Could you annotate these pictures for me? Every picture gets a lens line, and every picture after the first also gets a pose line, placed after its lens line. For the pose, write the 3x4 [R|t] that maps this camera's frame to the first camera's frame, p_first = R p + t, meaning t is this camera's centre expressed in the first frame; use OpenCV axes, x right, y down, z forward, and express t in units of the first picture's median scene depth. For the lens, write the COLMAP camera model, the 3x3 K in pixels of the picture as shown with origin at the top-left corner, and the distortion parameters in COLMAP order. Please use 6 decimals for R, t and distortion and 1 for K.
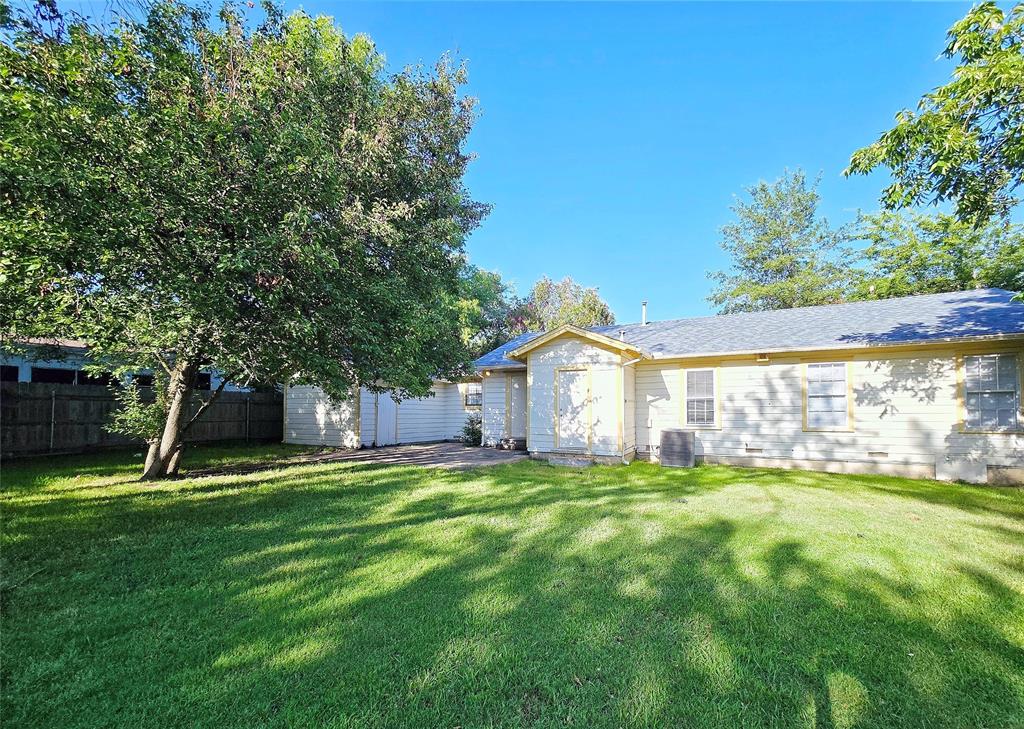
lens RADIAL K [[404.9, 0, 512.7], [0, 404.9, 413.2], [0, 0, 1]] dist [-0.000582, -0.000150]
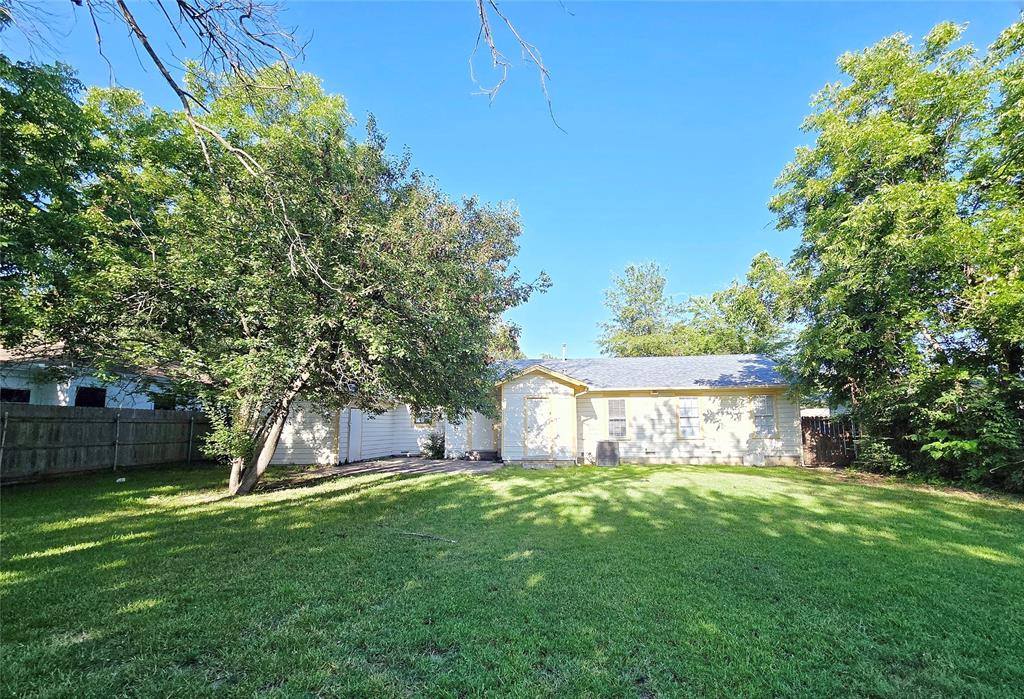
lens RADIAL K [[411.9, 0, 523.8], [0, 411.9, 401.3], [0, 0, 1]] dist [-0.002784, -0.000113]
pose [[0.928706, 0.013130, 0.370583, -0.417440], [0.010906, 0.997974, -0.062689, -0.009878], [-0.370655, 0.062261, 0.926681, -0.263262]]
